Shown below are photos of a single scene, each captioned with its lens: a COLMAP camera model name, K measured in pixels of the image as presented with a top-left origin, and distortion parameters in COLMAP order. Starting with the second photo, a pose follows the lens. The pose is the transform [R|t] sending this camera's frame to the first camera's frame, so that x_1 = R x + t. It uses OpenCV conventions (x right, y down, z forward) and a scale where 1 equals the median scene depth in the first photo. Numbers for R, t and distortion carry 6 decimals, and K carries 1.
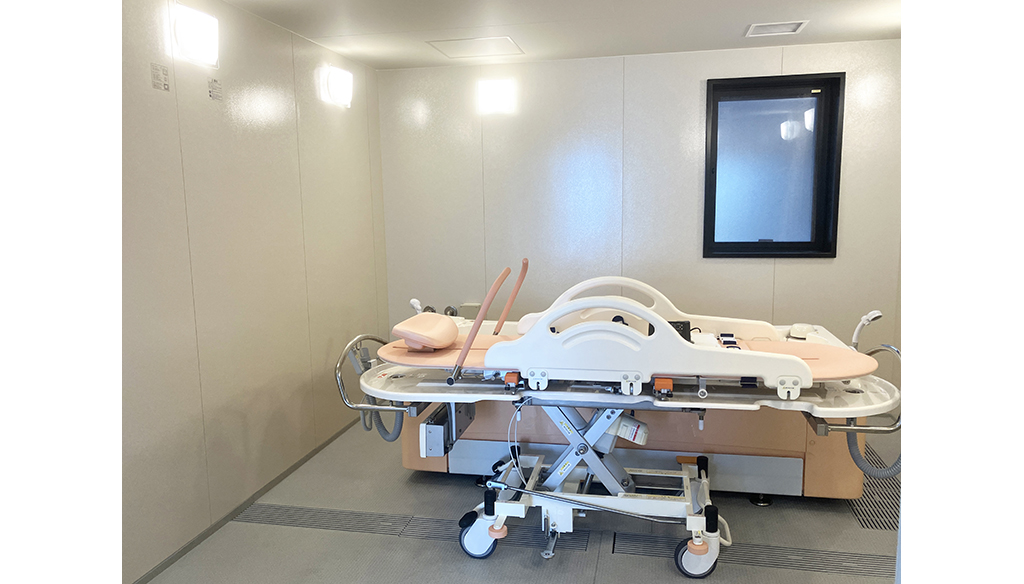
lens RADIAL K [[682.4, 0, 520.9], [0, 682.4, 304.9], [0, 0, 1]] dist [0.027840, -0.003769]
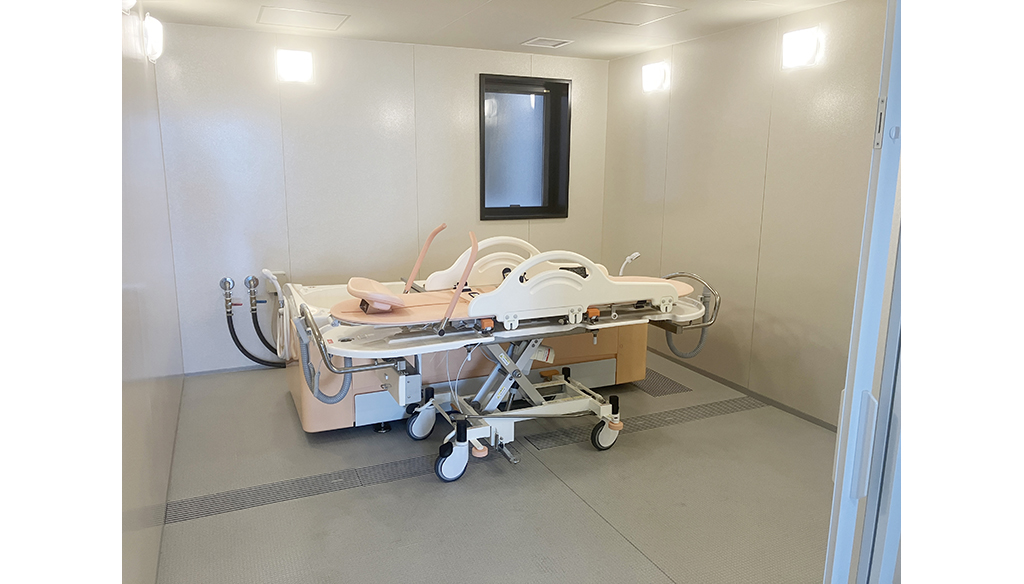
lens RADIAL K [[647.1, 0, 507.7], [0, 647.1, 291.0], [0, 0, 1]] dist [0.008087, -0.019818]
pose [[0.809484, -0.092530, 0.579805, -0.596356], [0.069216, 0.995657, 0.062261, -0.016949], [-0.583048, -0.010267, 0.812373, 0.044377]]
